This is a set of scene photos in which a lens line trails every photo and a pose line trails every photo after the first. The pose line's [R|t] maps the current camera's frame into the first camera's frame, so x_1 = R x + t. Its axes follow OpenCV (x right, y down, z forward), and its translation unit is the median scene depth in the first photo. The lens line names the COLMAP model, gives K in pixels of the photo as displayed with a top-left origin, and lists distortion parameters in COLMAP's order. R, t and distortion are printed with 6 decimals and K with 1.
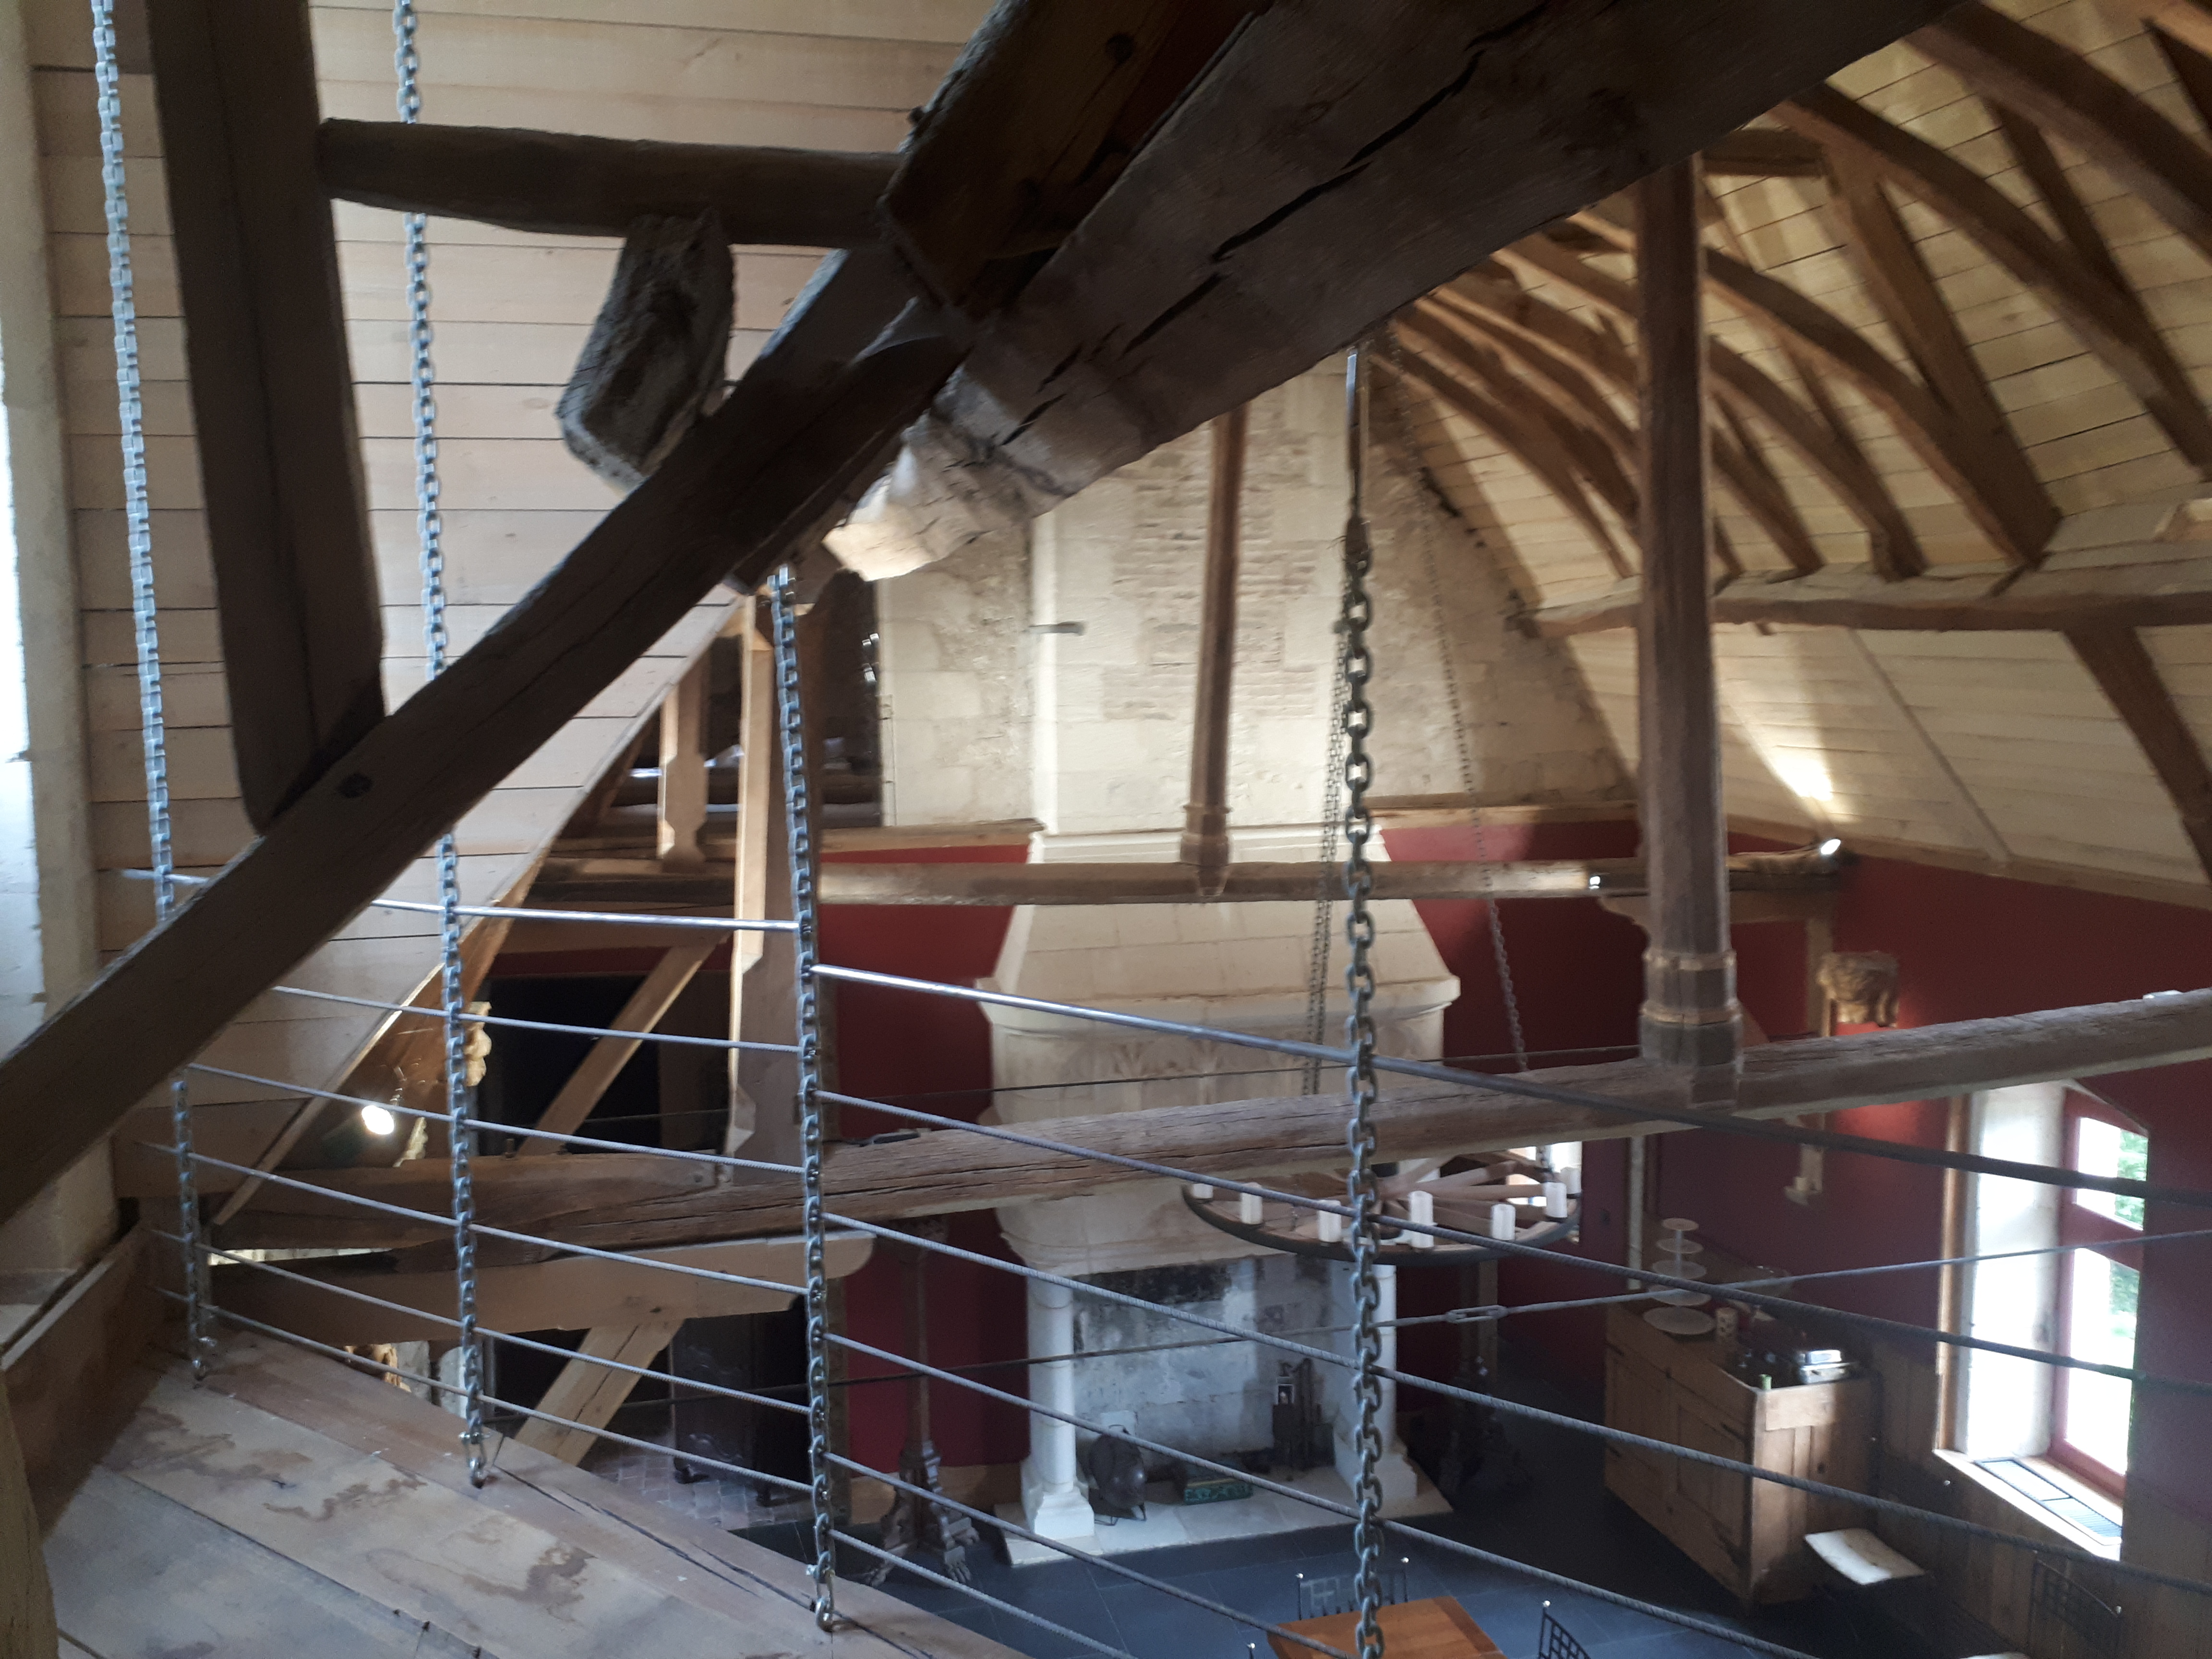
lens RADIAL K [[1745.2, 0, 1098.9], [0, 1745.2, 818.4], [0, 0, 1]] dist [0.011668, -0.005709]
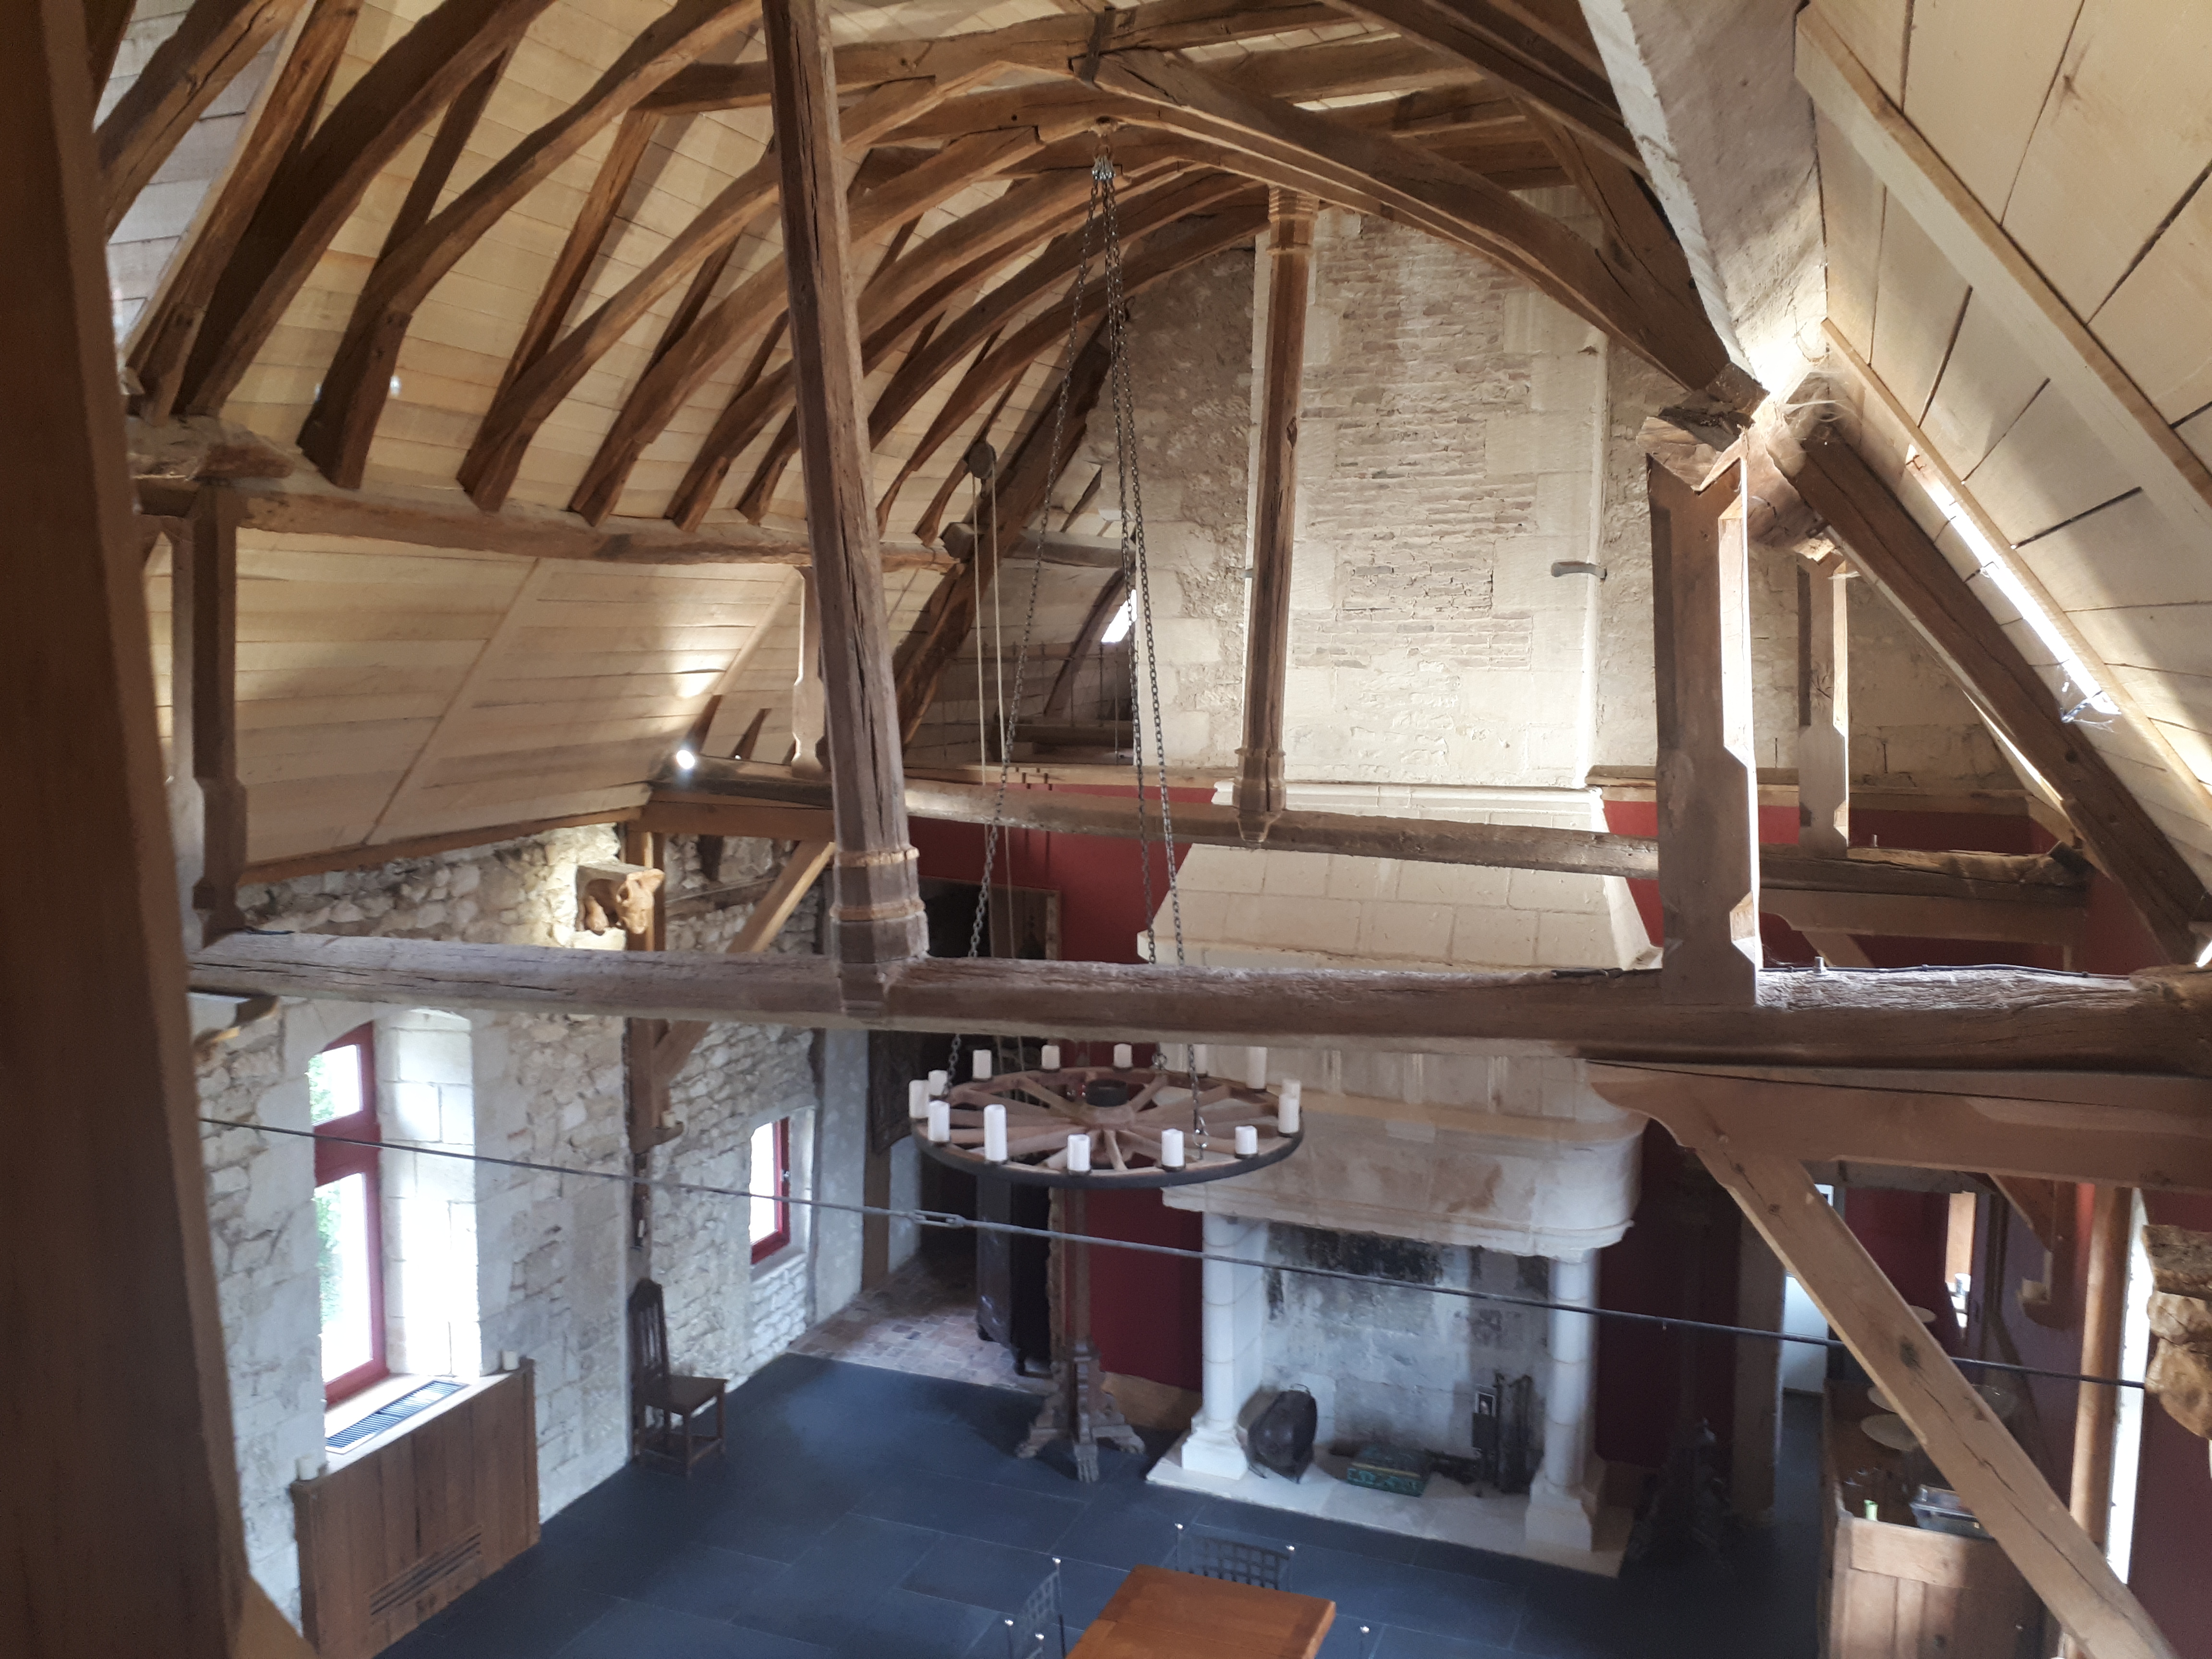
lens RADIAL K [[1745.2, 0, 1098.2], [0, 1745.2, 842.6], [0, 0, 1]] dist [0.011668, -0.005709]
pose [[0.812417, 0.077555, -0.577896, 0.481103], [-0.067066, 0.996966, 0.039513, 0.011143], [0.579207, 0.006656, 0.815154, 0.133528]]
